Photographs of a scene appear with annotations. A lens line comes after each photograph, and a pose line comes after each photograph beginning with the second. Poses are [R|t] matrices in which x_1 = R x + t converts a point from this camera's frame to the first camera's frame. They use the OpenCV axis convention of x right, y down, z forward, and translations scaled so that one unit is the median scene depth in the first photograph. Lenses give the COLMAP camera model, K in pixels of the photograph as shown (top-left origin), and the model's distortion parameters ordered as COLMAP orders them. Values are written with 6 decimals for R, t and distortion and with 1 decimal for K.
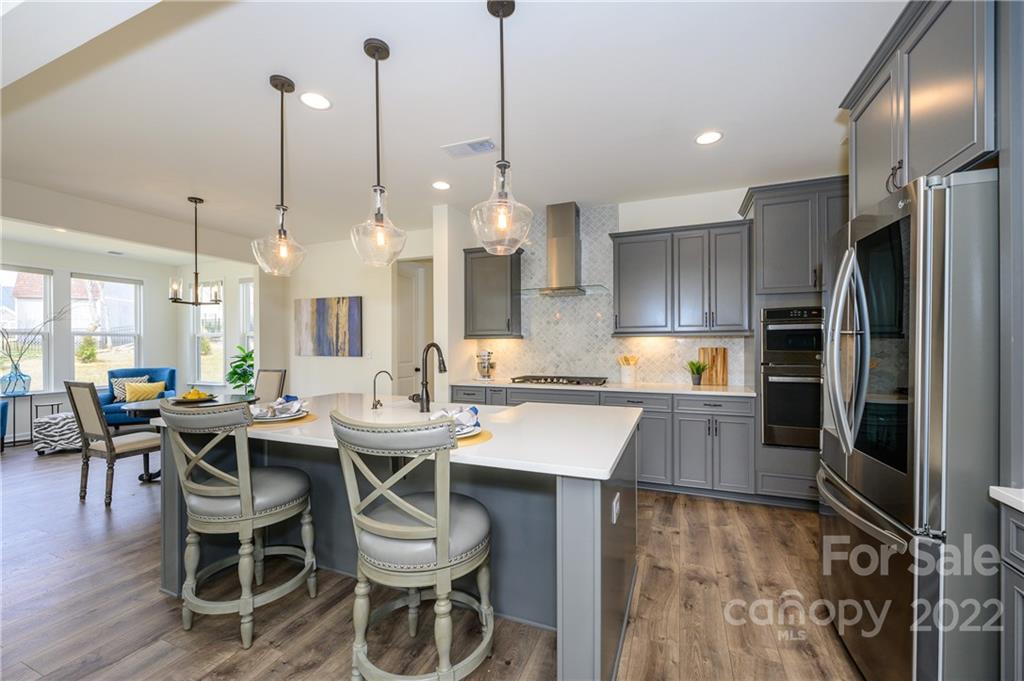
lens RADIAL K [[421.6, 0, 523.2], [0, 421.6, 345.1], [0, 0, 1]] dist [-0.004159, 0.001596]
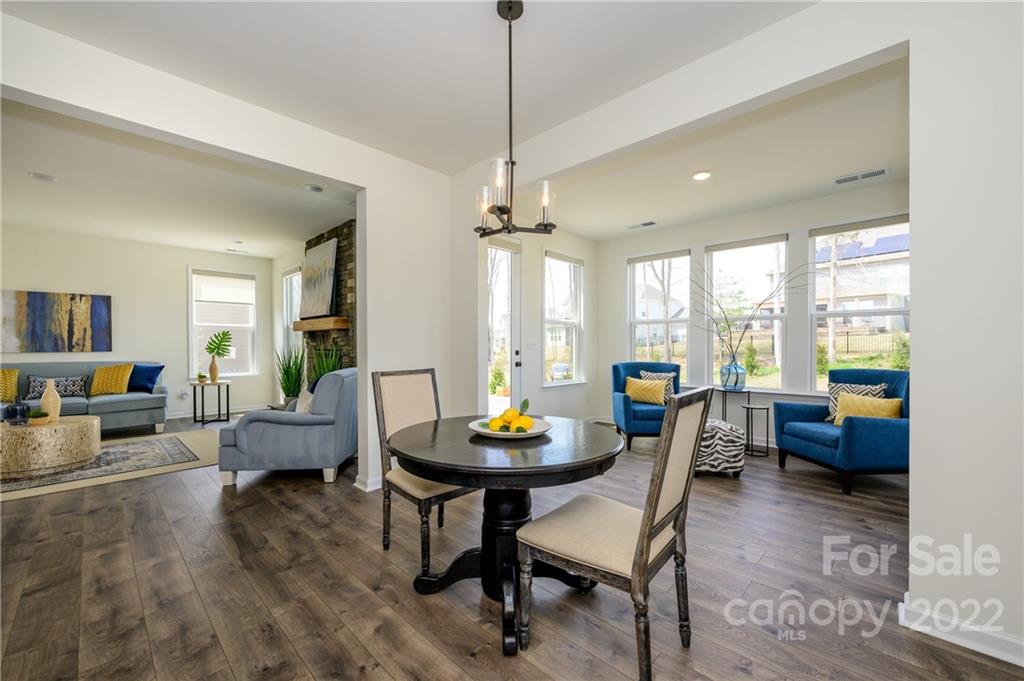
lens RADIAL K [[406.2, 0, 514.0], [0, 406.2, 349.6], [0, 0, 1]] dist [0.000029, -0.000021]
pose [[-0.368588, 0.013330, -0.929497, -0.263466], [0.002500, 0.999908, 0.013348, 0.022656], [0.929590, 0.002596, -0.368587, 0.862974]]
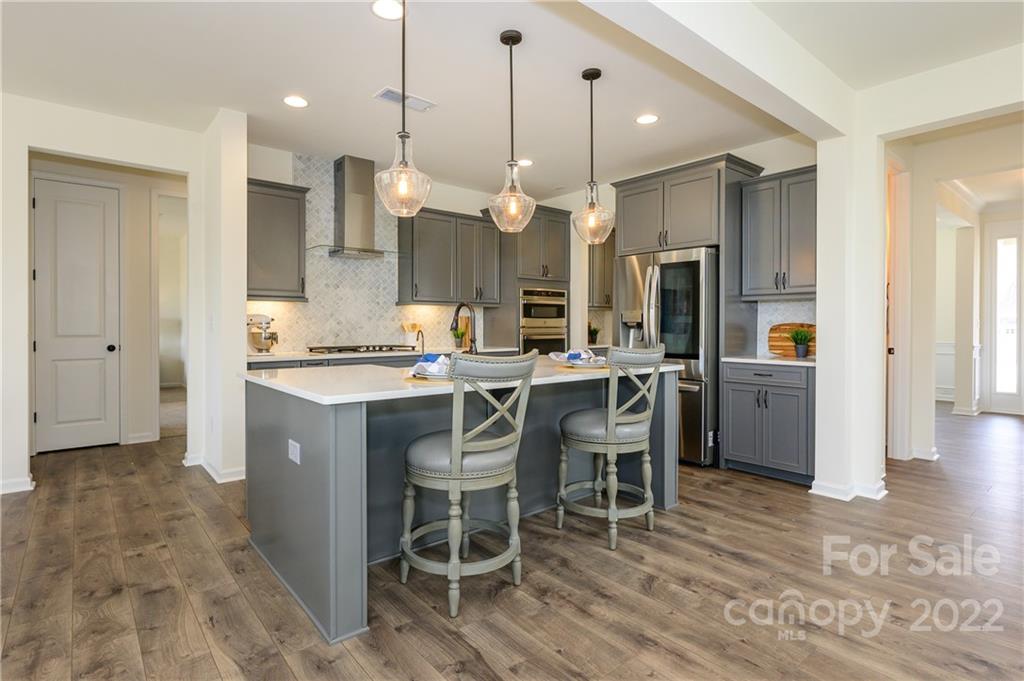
lens RADIAL K [[515.0, 0, 491.1], [0, 515.0, 326.8], [0, 0, 1]] dist [0.001442, -0.001635]
pose [[0.483359, -0.000691, 0.875422, -0.578552], [-0.004710, 0.999983, 0.003390, 0.021899], [-0.875410, -0.005762, 0.483347, 0.153832]]
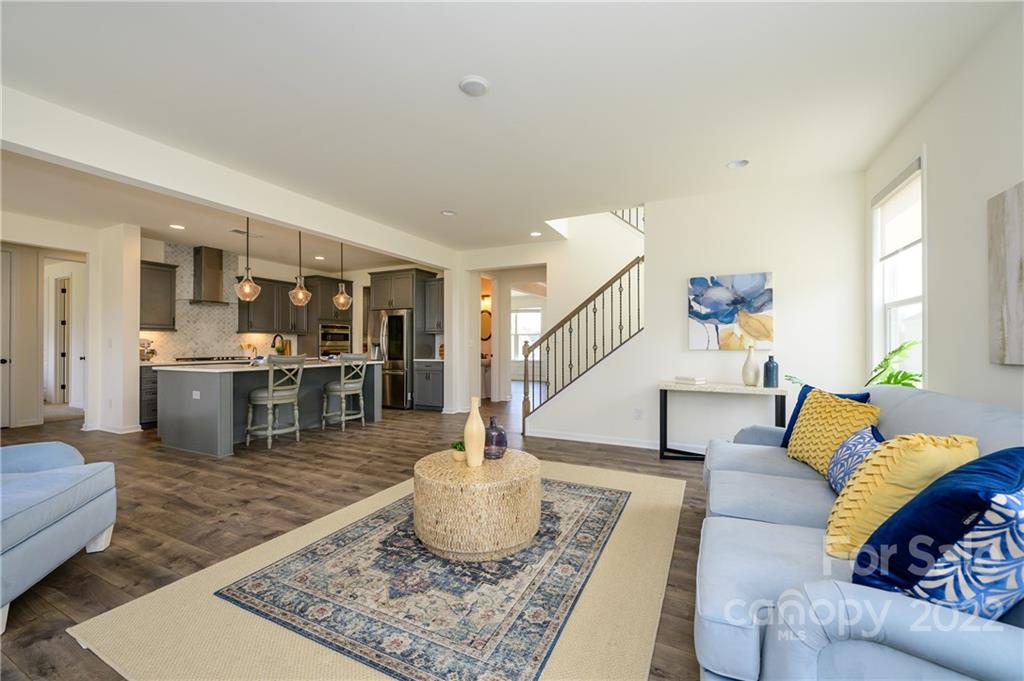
lens RADIAL K [[406.2, 0, 513.5], [0, 406.2, 342.0], [0, 0, 1]] dist [0.000029, -0.000021]
pose [[0.067270, 0.009859, 0.997686, -1.033009], [-0.001265, 0.999951, -0.009796, 0.024570], [-0.997734, -0.000603, 0.067279, -0.176238]]
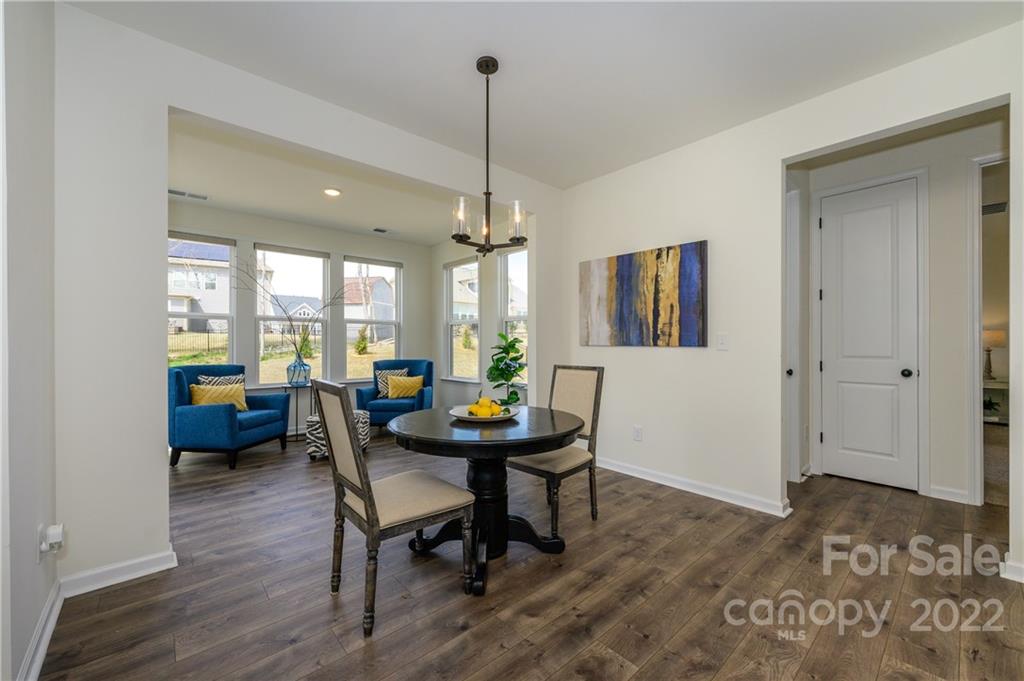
lens RADIAL K [[406.2, 0, 513.6], [0, 406.2, 342.7], [0, 0, 1]] dist [0.000029, -0.000021]
pose [[0.900320, 0.000619, -0.435228, -0.374975], [-0.000593, 1.000000, 0.000195, 0.022032], [0.435228, 0.000082, 0.900320, 0.386198]]
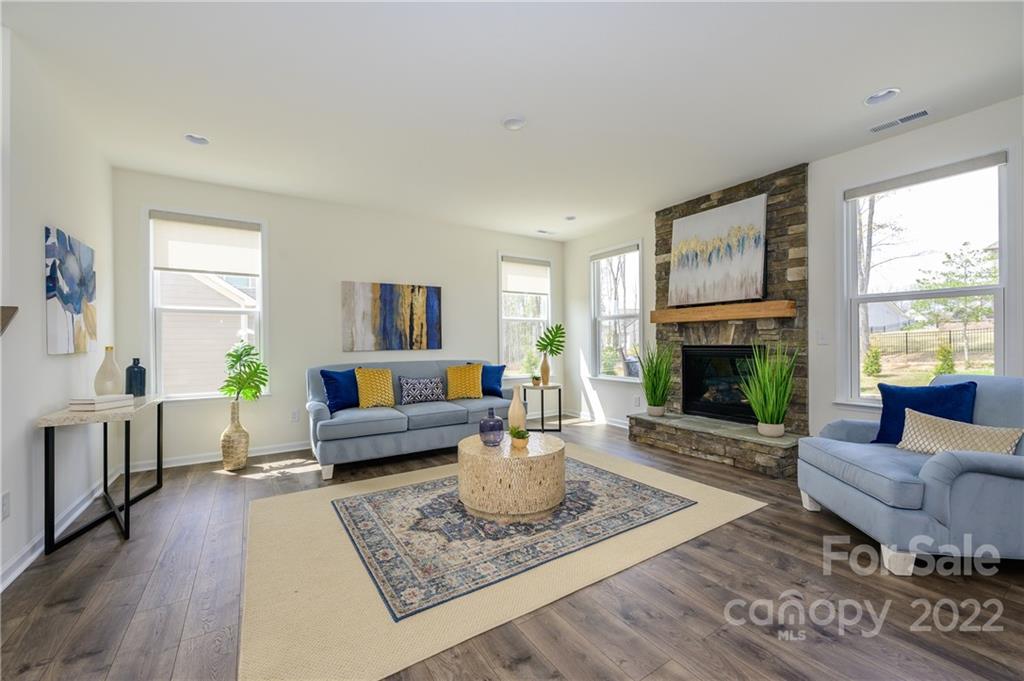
lens RADIAL K [[406.2, 0, 516.3], [0, 406.2, 342.2], [0, 0, 1]] dist [0.000029, -0.000021]
pose [[-0.567092, 0.008837, -0.823607, -0.180207], [0.010072, 0.999942, 0.003794, 0.021379], [0.823593, -0.006144, -0.567148, 0.188037]]
